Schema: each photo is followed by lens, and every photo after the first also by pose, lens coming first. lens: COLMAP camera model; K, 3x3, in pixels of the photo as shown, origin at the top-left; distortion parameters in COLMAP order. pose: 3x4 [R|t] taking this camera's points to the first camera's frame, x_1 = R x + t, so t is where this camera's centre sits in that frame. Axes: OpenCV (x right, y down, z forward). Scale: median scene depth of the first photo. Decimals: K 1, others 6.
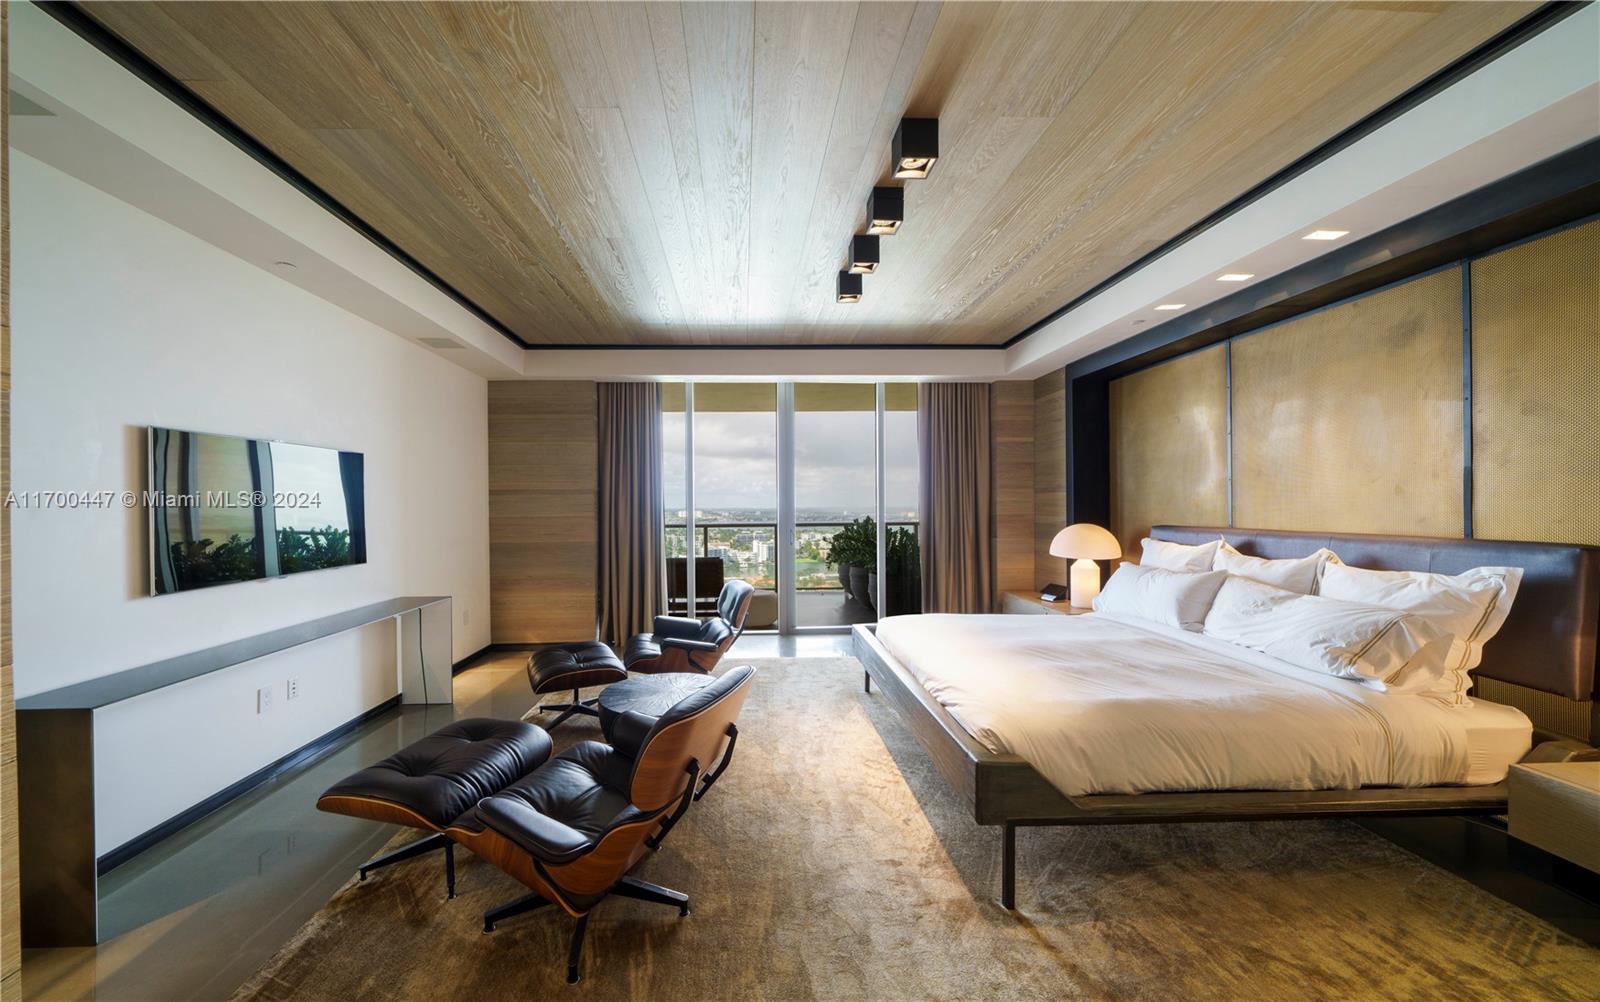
lens RADIAL K [[536.0, 0, 800.2], [0, 536.0, 506.1], [0, 0, 1]] dist [0.000022, 0.000006]
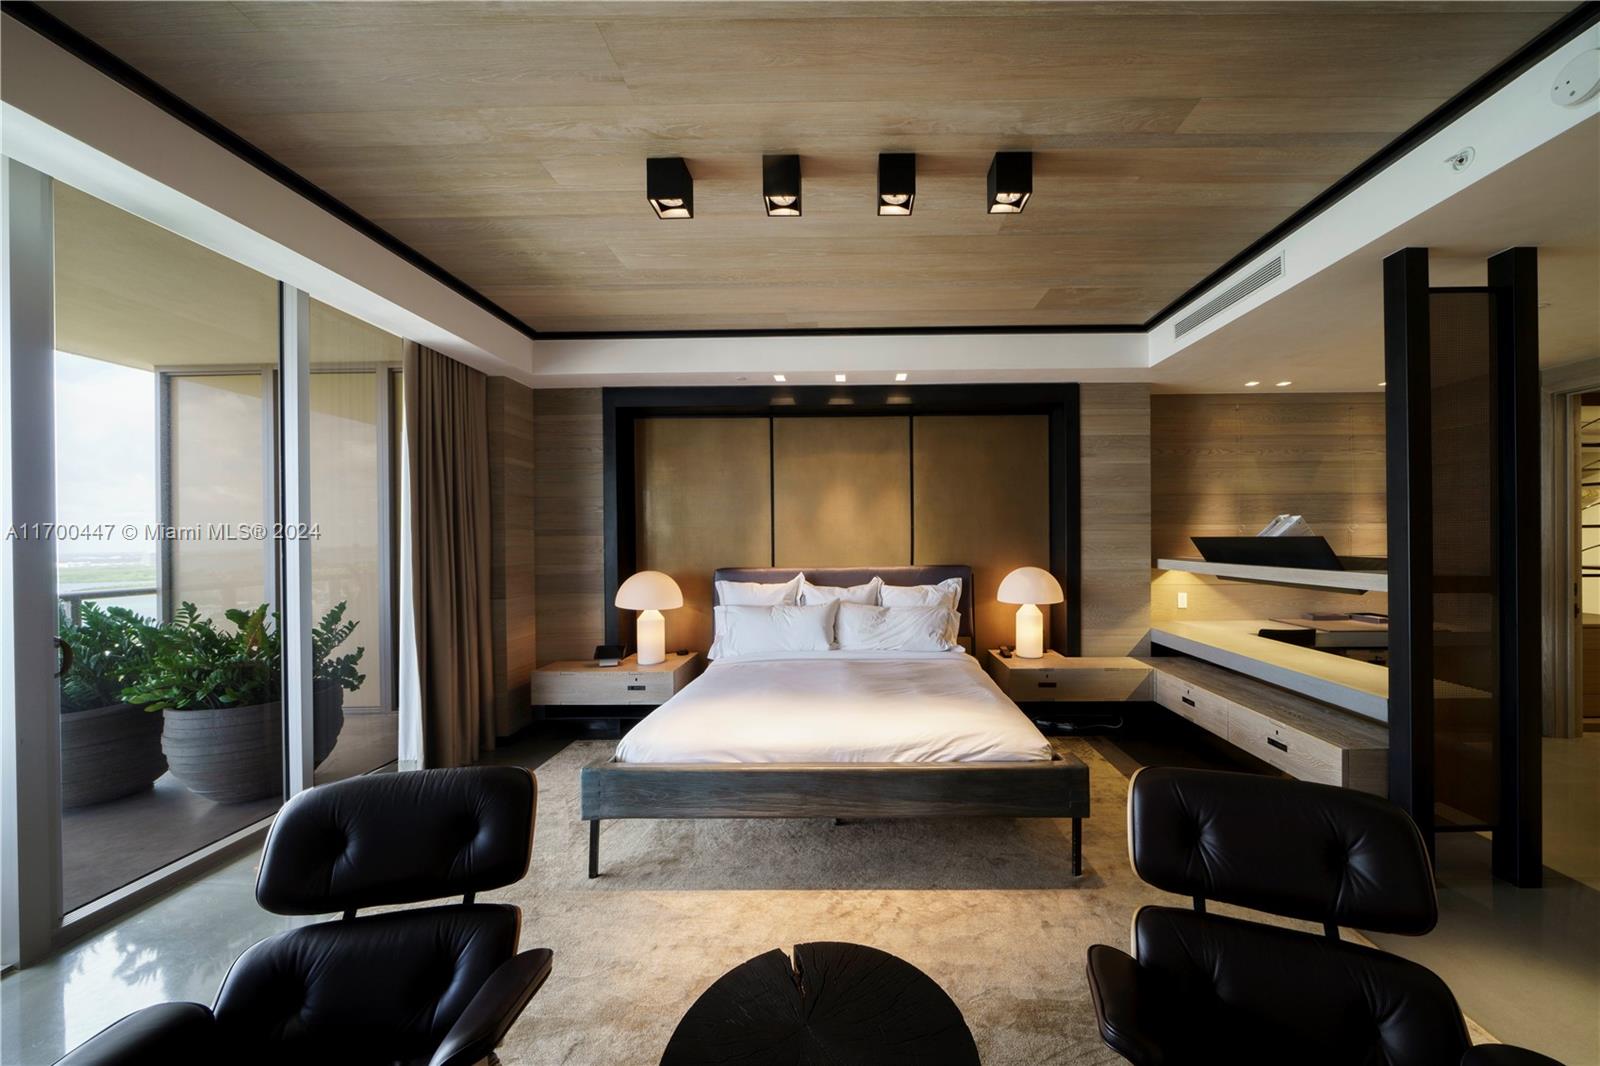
lens RADIAL K [[596.2, 0, 801.2], [0, 596.2, 540.6], [0, 0, 1]] dist [-0.000790, -0.000031]
pose [[0.089975, 0.007046, 0.995919, -0.767494], [0.012632, 0.999886, -0.008216, -0.012689], [-0.995864, 0.013320, 0.089876, 1.107718]]
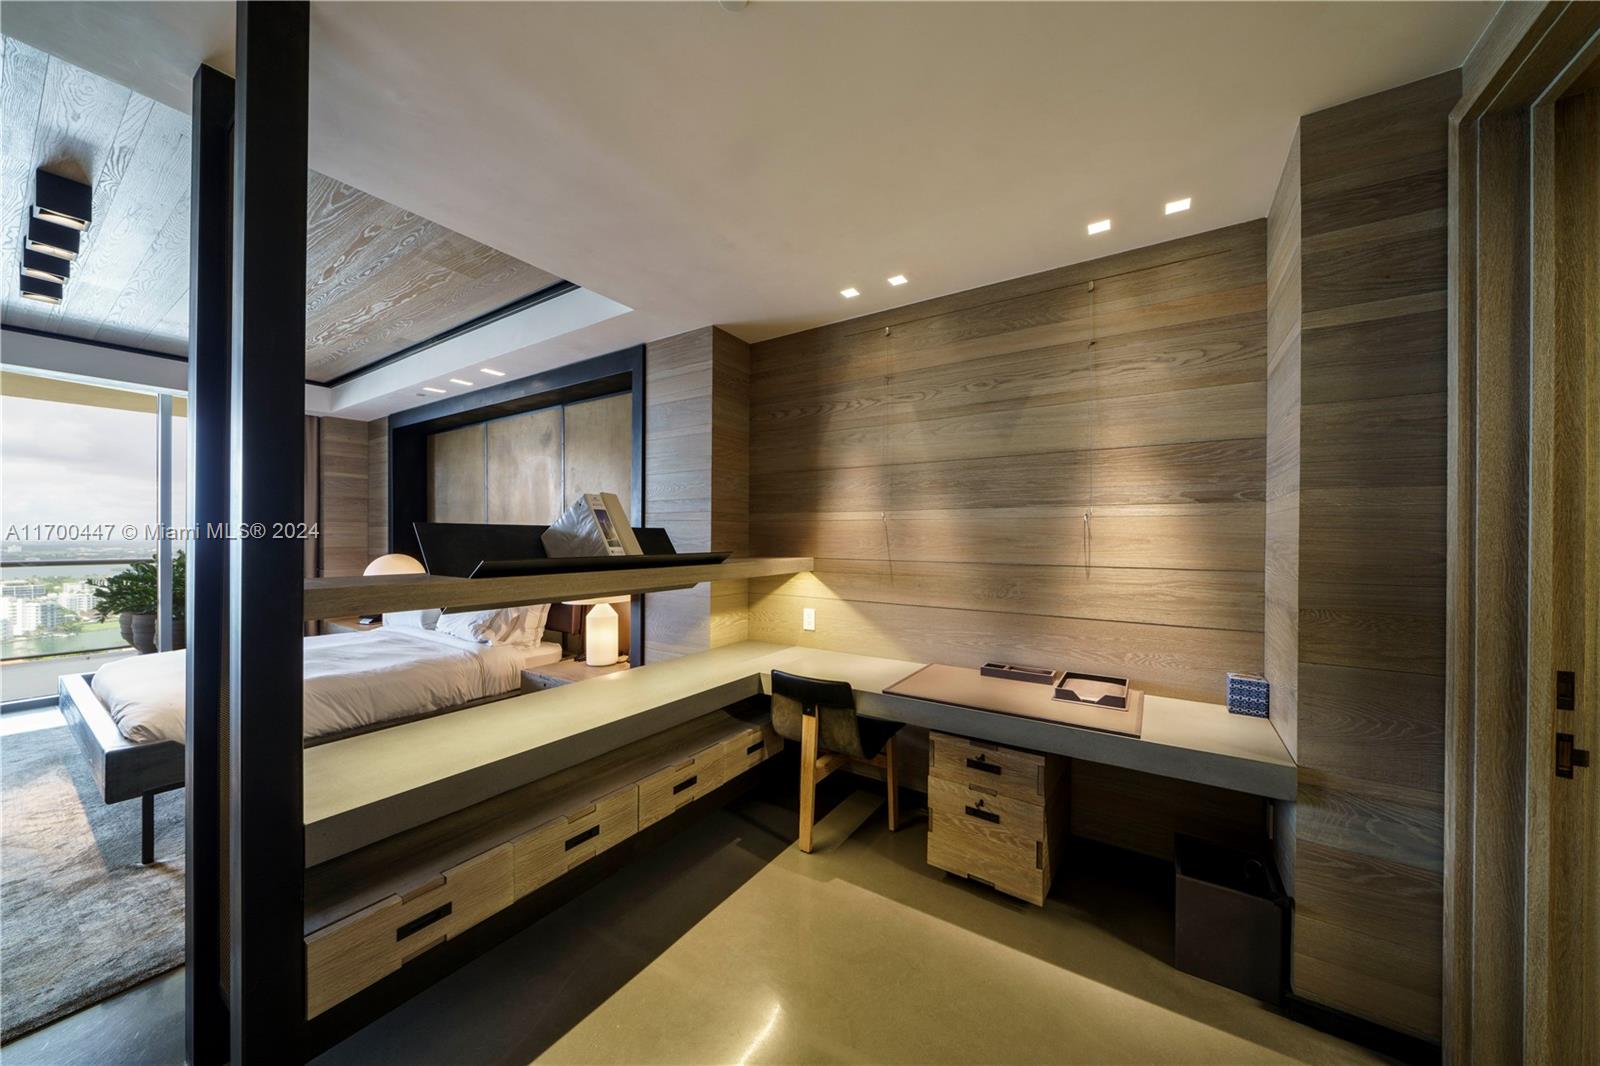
lens RADIAL K [[547.9, 0, 794.7], [0, 547.9, 537.0], [0, 0, 1]] dist [-0.001010, 0.000031]
pose [[0.638368, 0.010473, 0.769660, 0.283206], [-0.005532, 0.999944, -0.009018, 0.002761], [-0.769712, 0.001499, 0.638390, -0.737409]]
